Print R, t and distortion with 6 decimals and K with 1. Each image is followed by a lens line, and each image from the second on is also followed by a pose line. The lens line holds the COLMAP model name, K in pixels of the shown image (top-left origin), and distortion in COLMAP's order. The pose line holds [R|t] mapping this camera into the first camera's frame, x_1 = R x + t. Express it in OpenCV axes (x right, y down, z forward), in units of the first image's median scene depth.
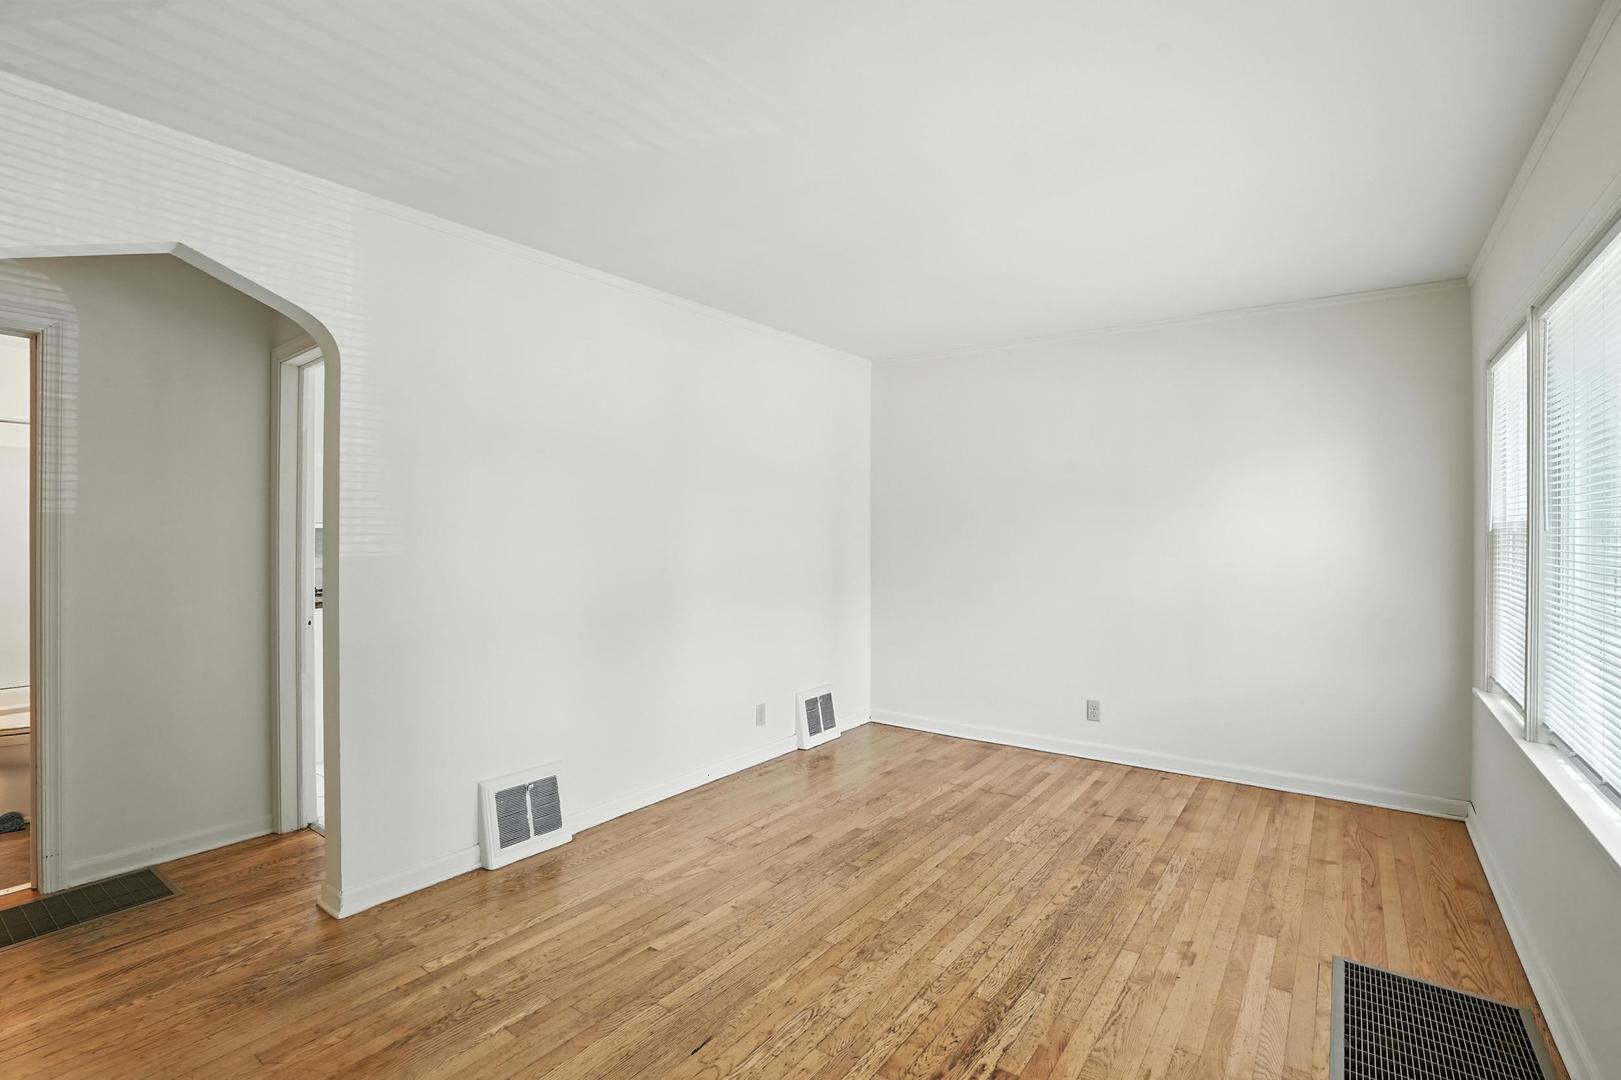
lens RADIAL K [[767.6, 0, 810.5], [0, 767.6, 540.0], [0, 0, 1]] dist [-0.069913, 0.032780]
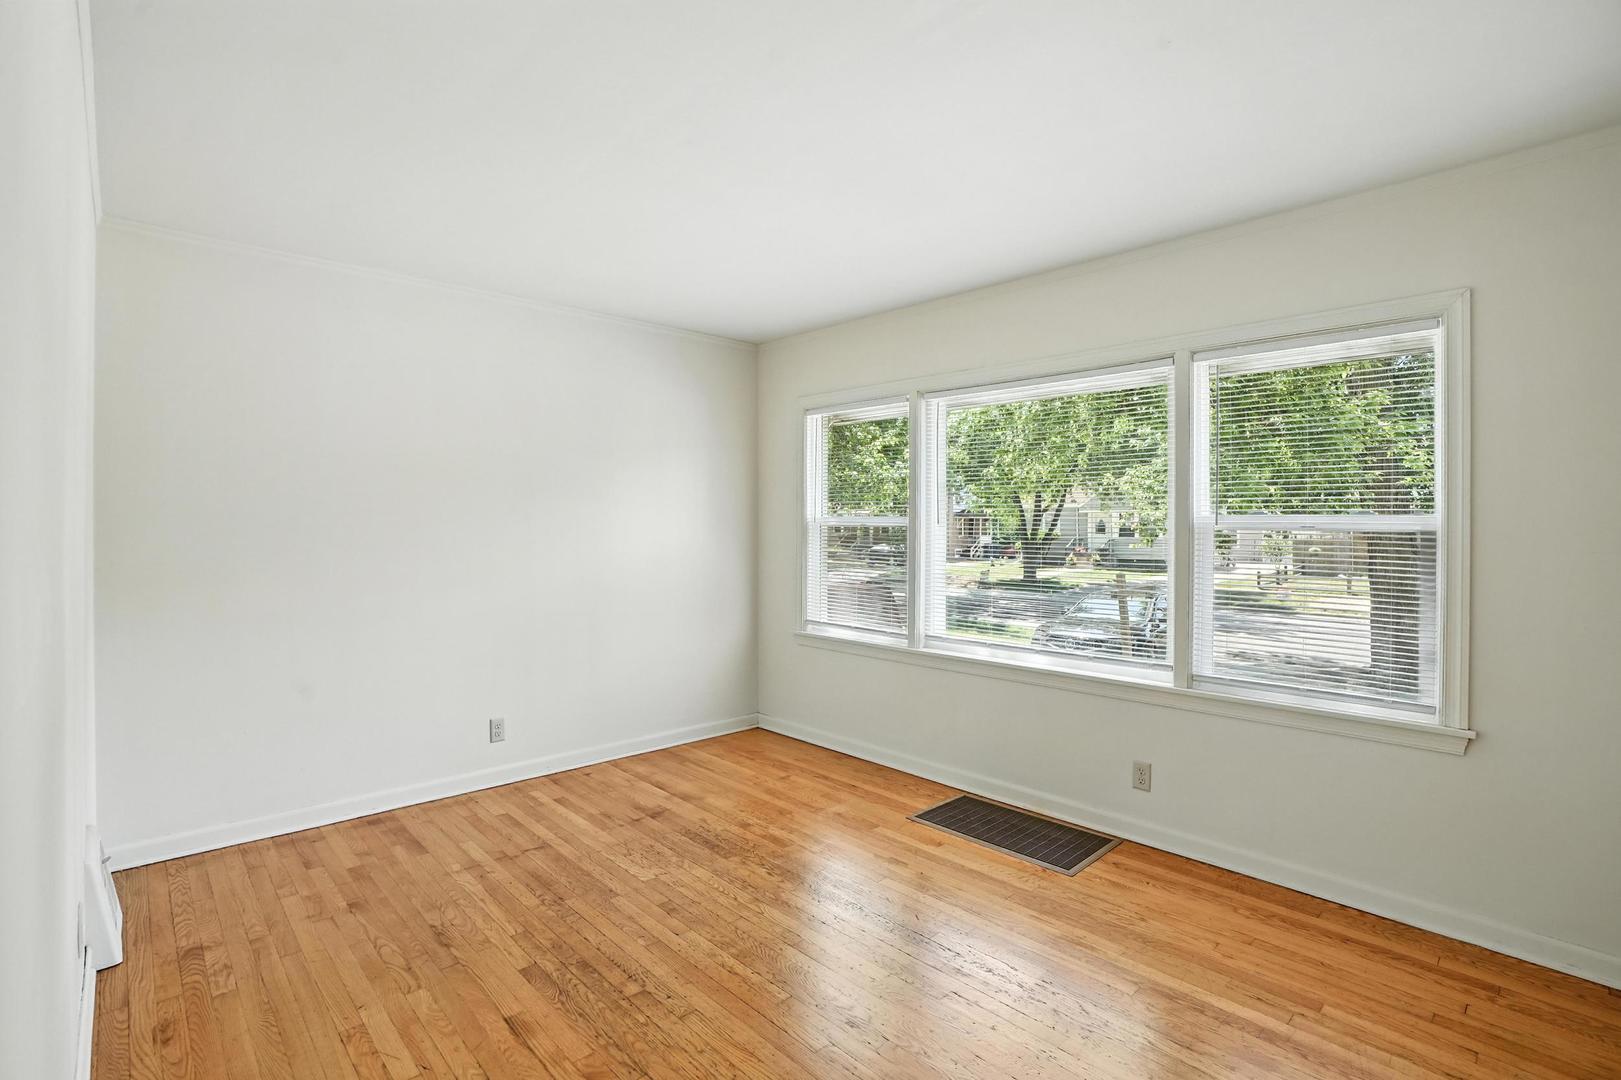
lens RADIAL K [[767.6, 0, 810.5], [0, 767.6, 540.0], [0, 0, 1]] dist [-0.069913, 0.032780]
pose [[0.182167, -0.026313, 0.982915, -0.548784], [0.013059, 0.999618, 0.024340, -0.014723], [-0.983181, 0.008402, 0.182441, 0.642616]]
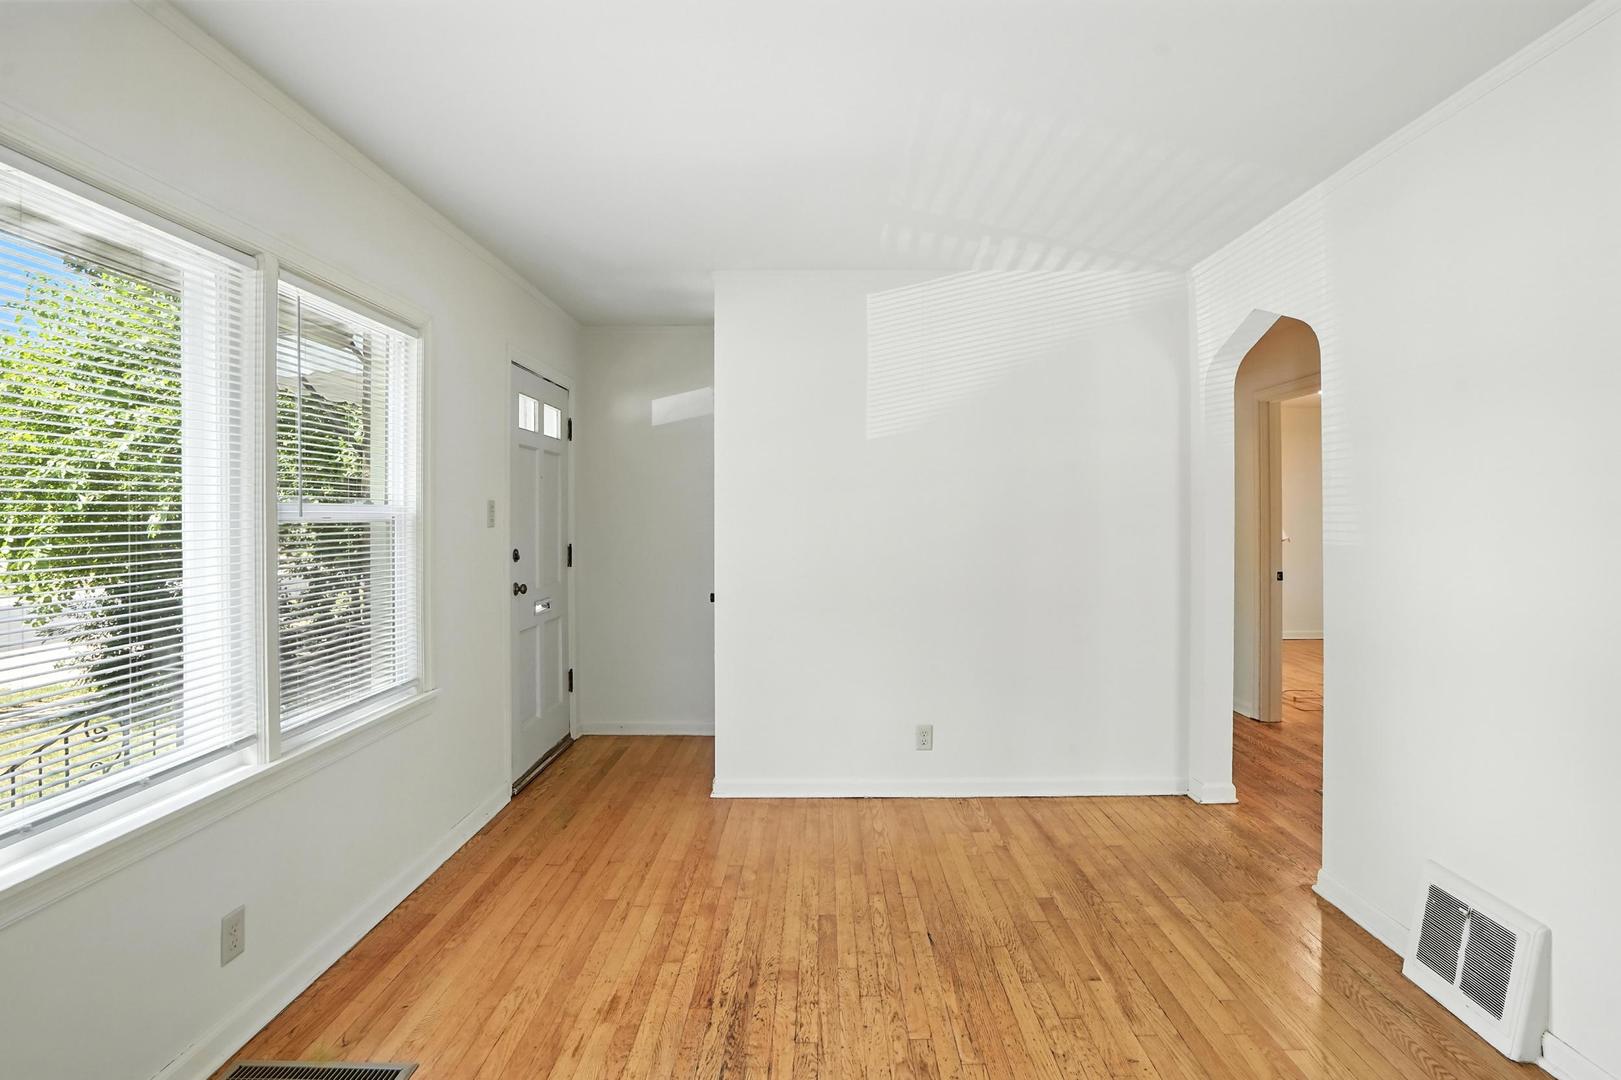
lens RADIAL K [[828.7, 0, 806.9], [0, 828.7, 522.2], [0, 0, 1]] dist [-0.052561, 0.023907]
pose [[-0.819406, 0.003340, -0.573203, 0.463135], [-0.009110, 0.999781, 0.018849, -0.017091], [0.573141, 0.020666, -0.819196, 1.159584]]
